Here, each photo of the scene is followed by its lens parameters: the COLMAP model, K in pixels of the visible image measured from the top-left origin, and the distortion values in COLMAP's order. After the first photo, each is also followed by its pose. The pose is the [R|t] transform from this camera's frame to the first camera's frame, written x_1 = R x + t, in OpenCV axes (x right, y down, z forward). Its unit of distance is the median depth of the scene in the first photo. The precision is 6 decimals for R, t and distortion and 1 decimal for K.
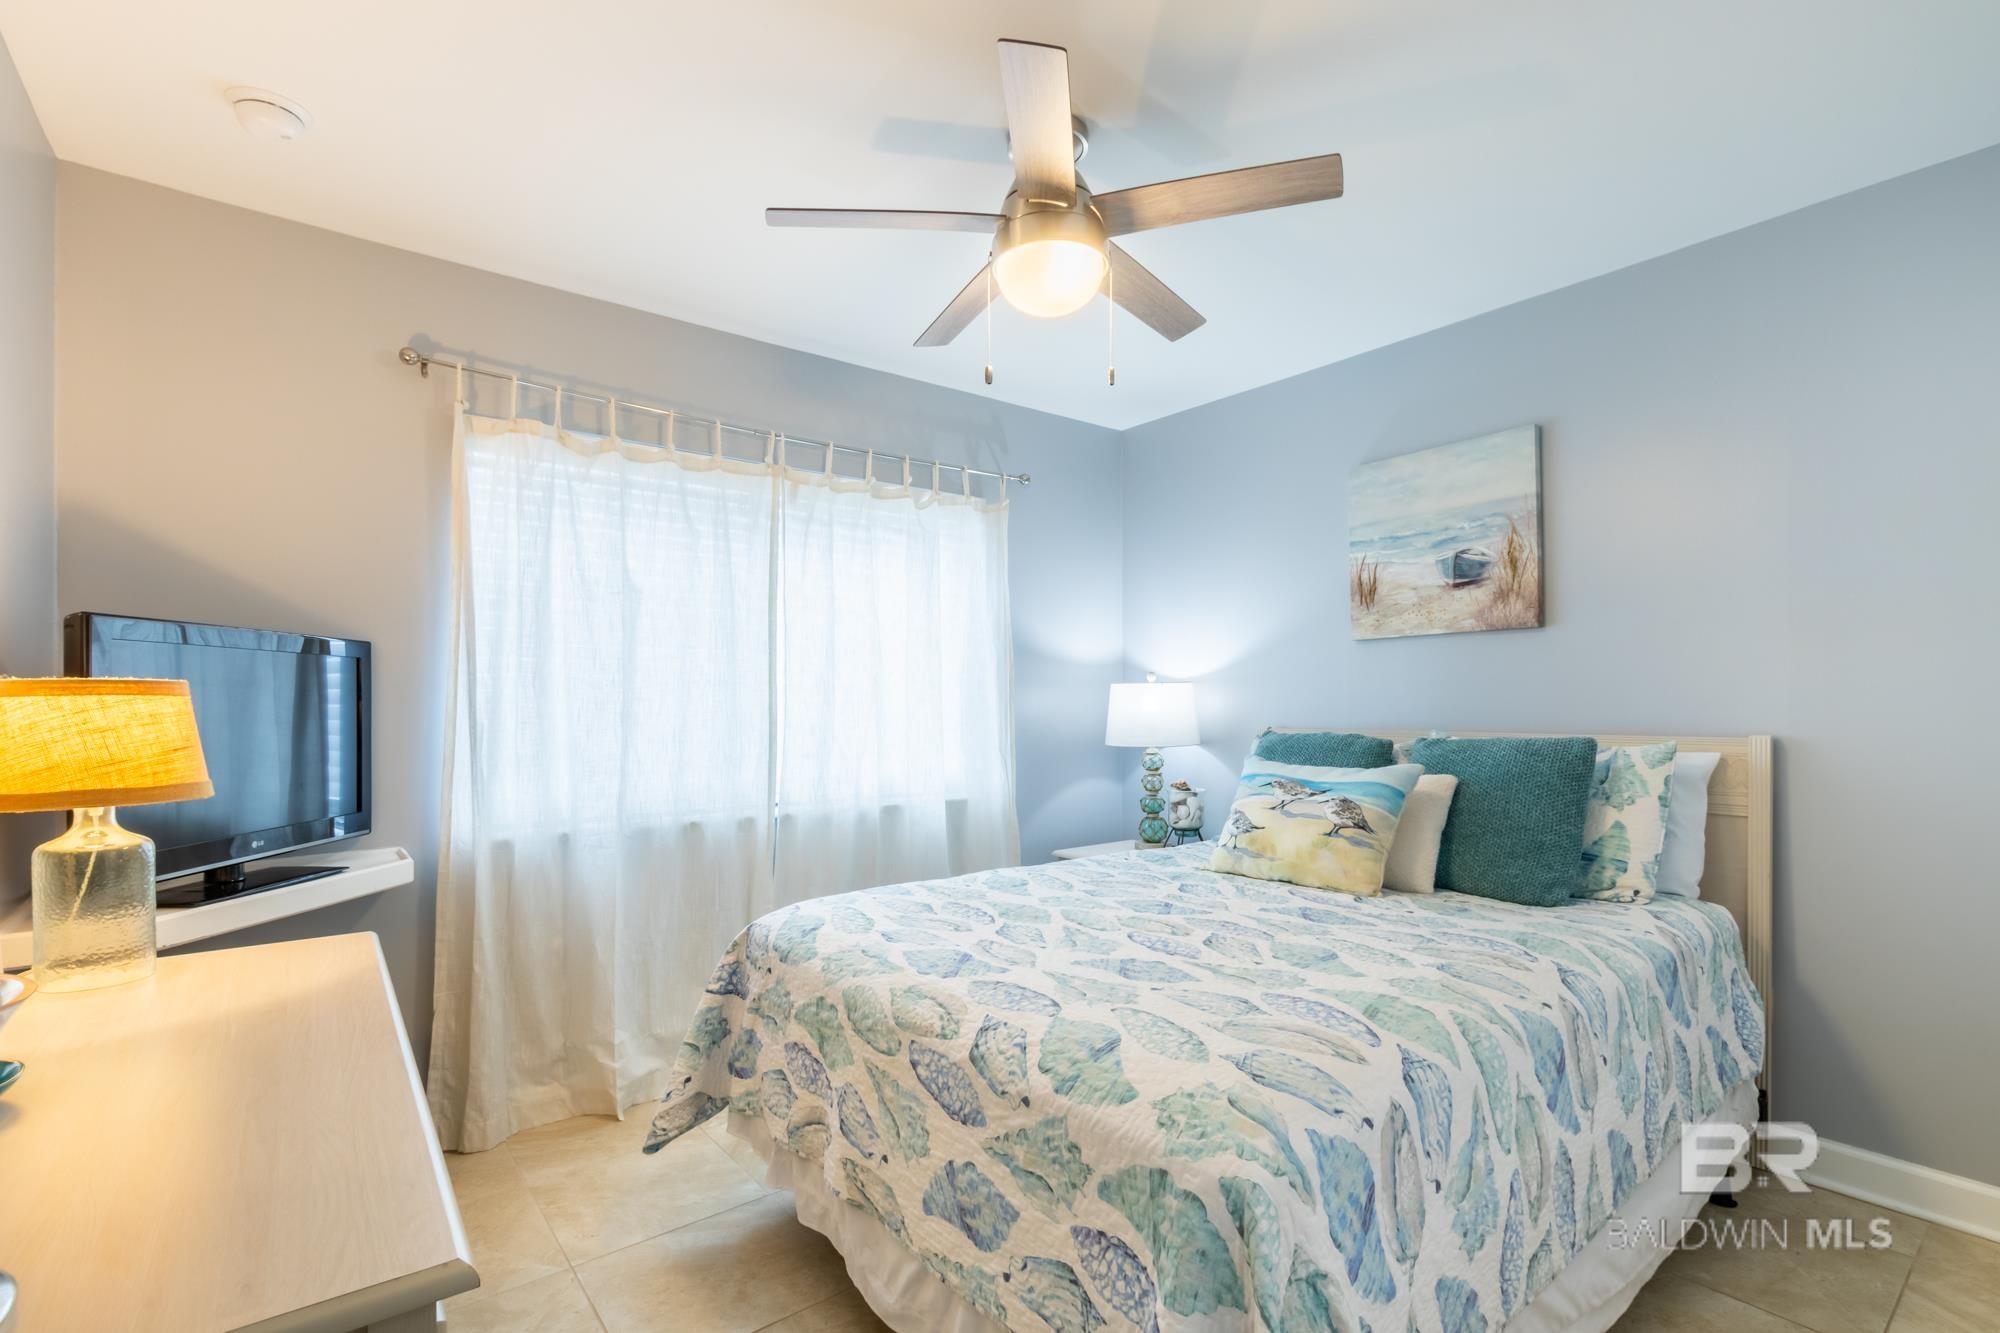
lens RADIAL K [[903.9, 0, 1017.5], [0, 903.9, 679.7], [0, 0, 1]] dist [0.006494, -0.001777]
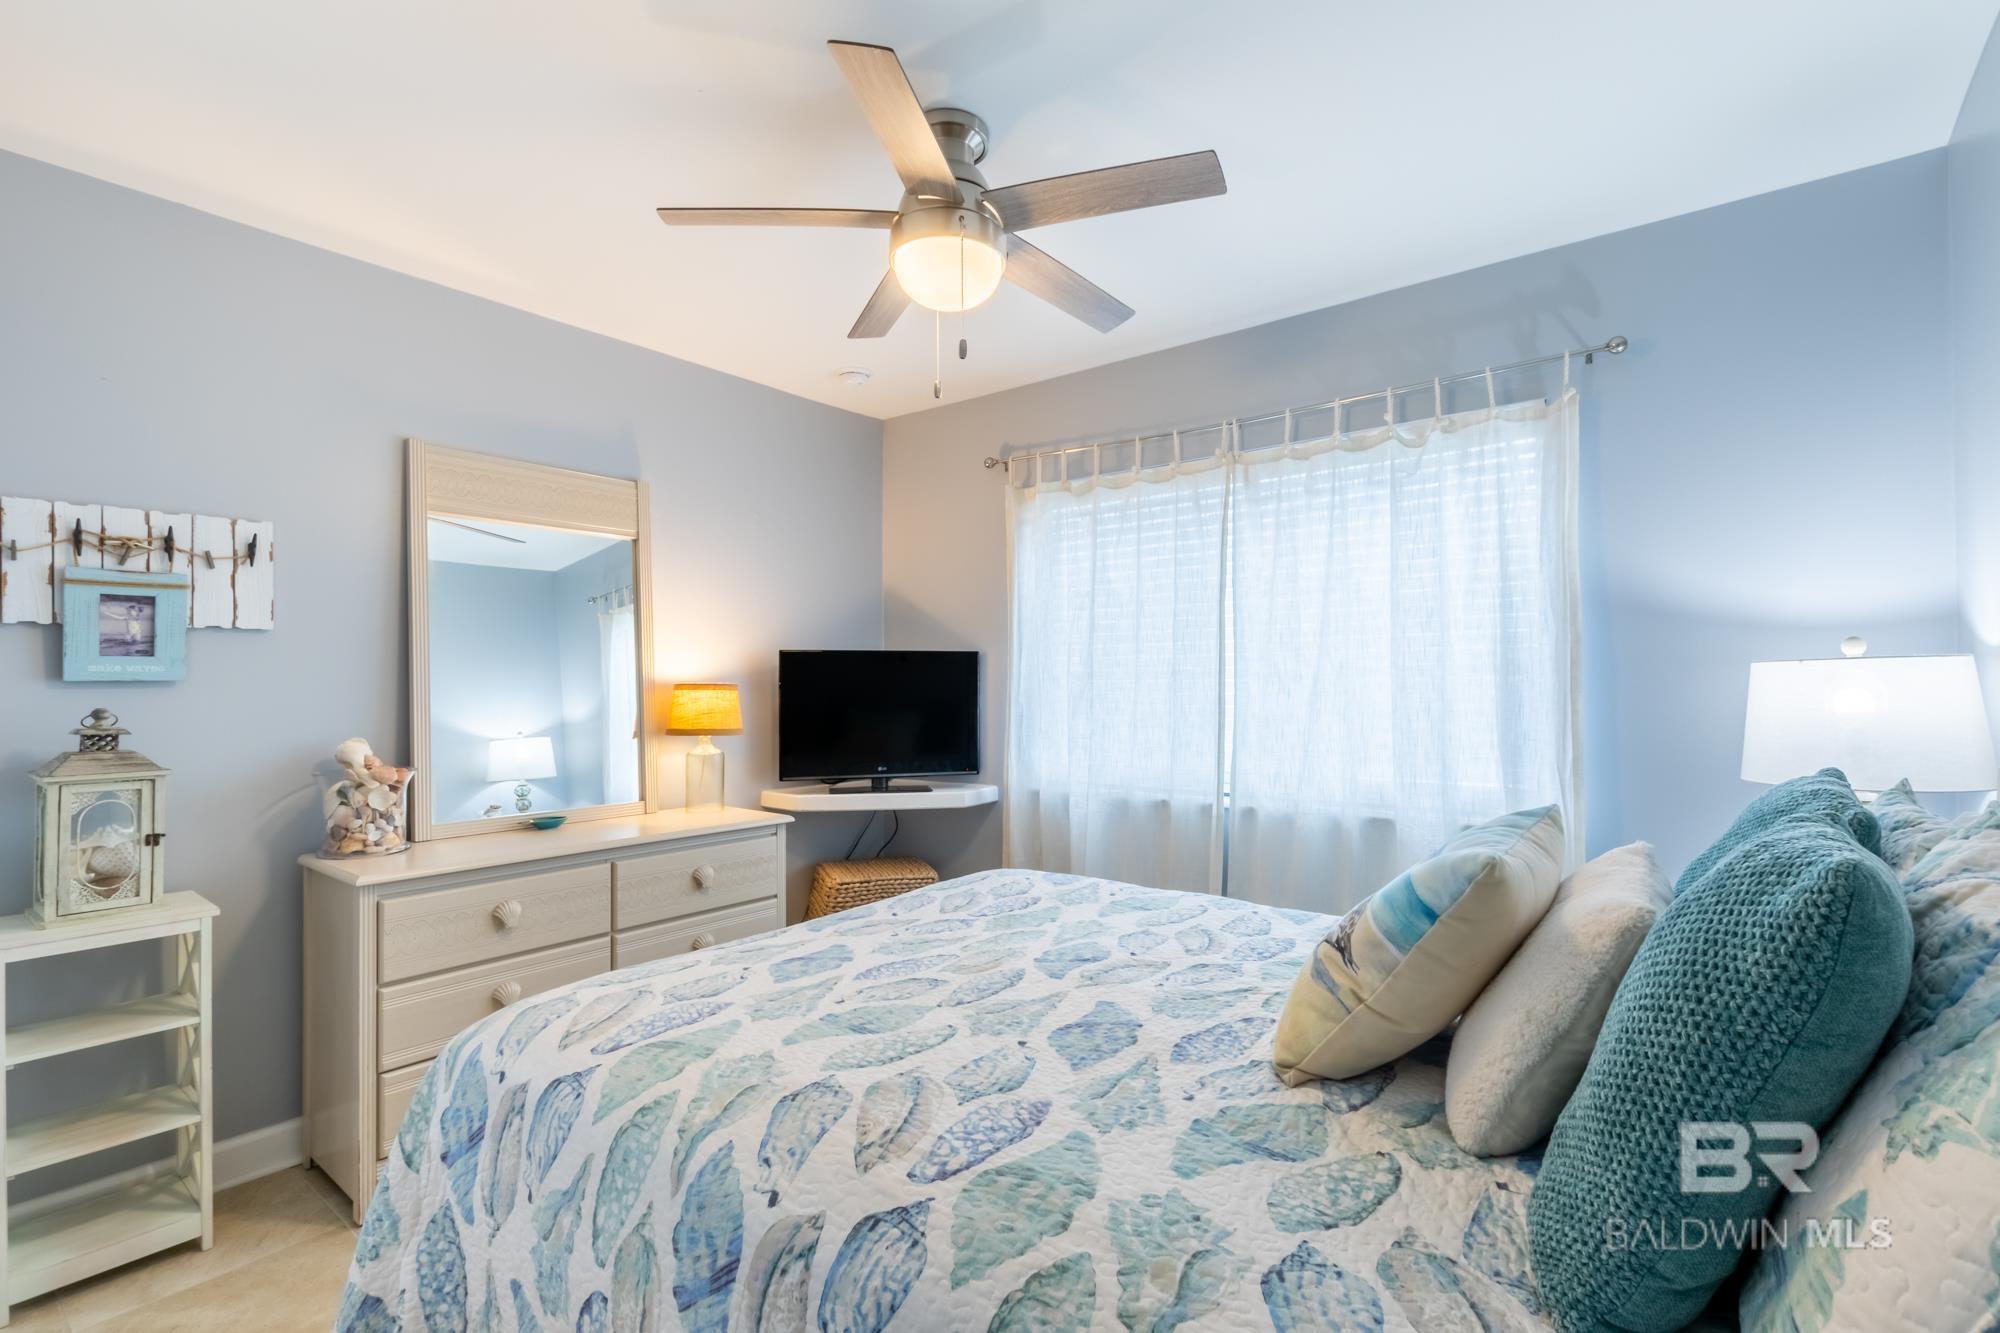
lens RADIAL K [[903.9, 0, 1019.9], [0, 903.9, 675.0], [0, 0, 1]] dist [0.006494, -0.001777]
pose [[0.243280, -0.007737, -0.969925, 0.891076], [0.029341, 0.999569, -0.000614, -0.001273], [0.969512, -0.028309, 0.243403, 0.731707]]
